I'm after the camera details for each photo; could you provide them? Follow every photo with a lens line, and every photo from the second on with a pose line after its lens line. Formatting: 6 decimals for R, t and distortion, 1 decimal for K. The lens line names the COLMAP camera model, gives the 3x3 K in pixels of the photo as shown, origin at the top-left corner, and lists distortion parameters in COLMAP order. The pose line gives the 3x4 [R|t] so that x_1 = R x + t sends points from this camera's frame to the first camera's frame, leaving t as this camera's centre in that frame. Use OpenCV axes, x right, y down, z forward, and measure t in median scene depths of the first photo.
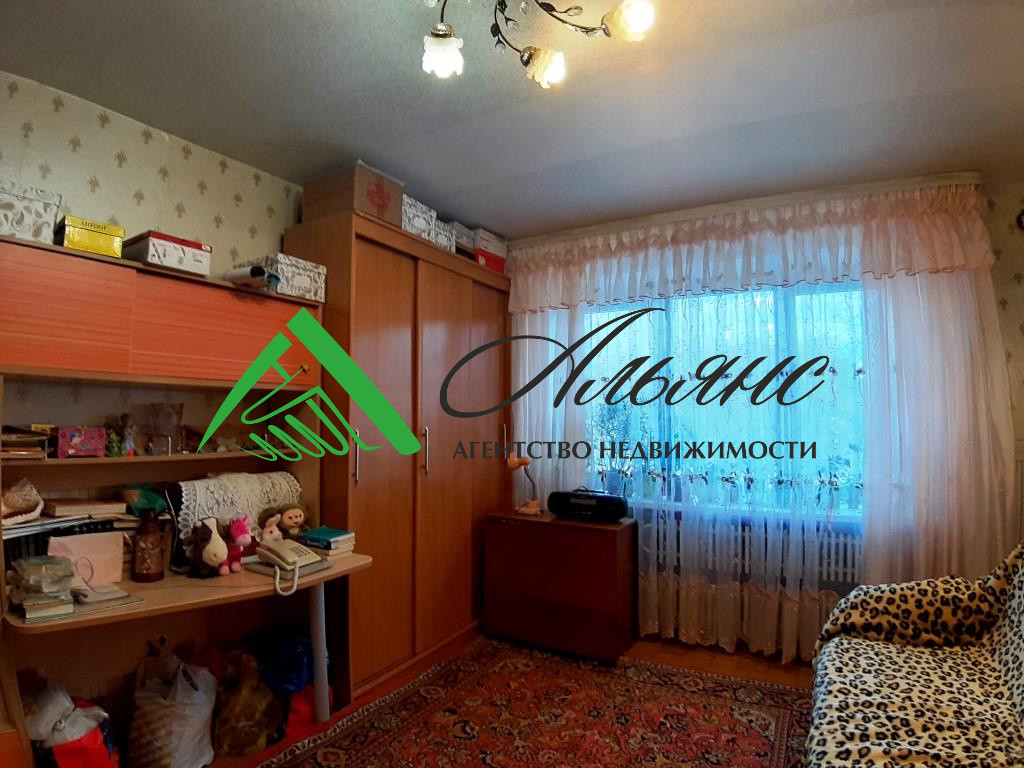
lens RADIAL K [[546.1, 0, 512.0], [0, 546.1, 384.0], [0, 0, 1]] dist [-0.098225, -0.001400]
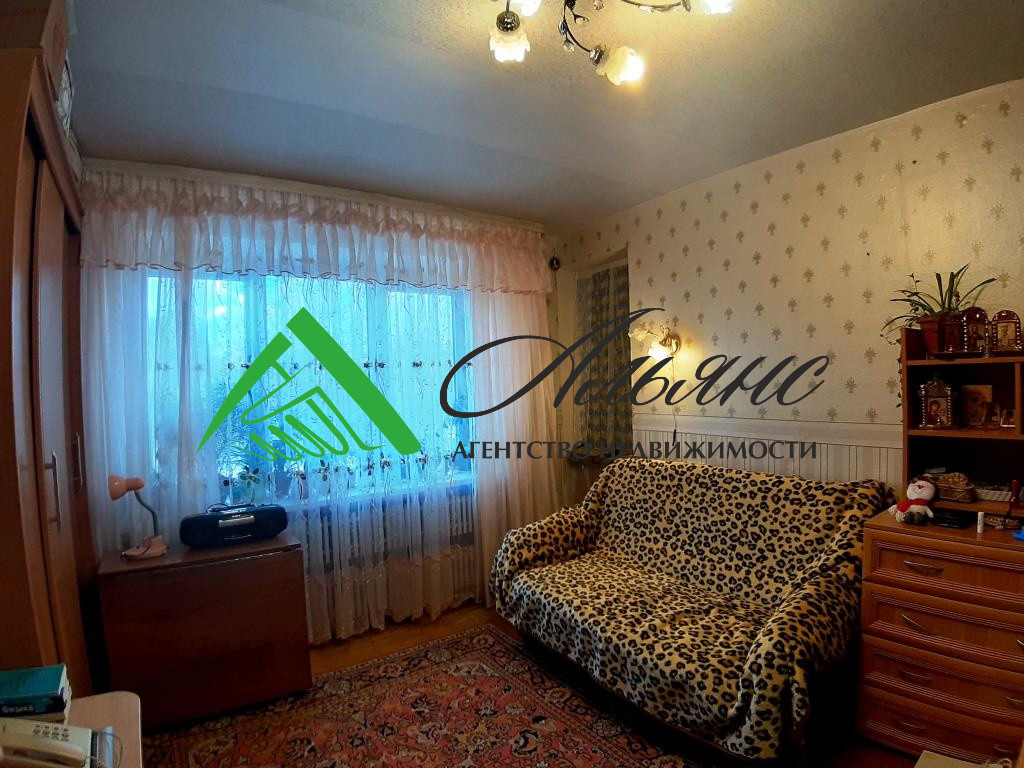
lens RADIAL K [[535.5, 0, 512.0], [0, 535.5, 384.0], [0, 0, 1]] dist [-0.064730, -0.041404]
pose [[0.438514, -0.015212, 0.898596, -0.565067], [-0.017655, 0.999518, 0.025536, -0.012442], [-0.898551, -0.027062, 0.438034, 0.450809]]
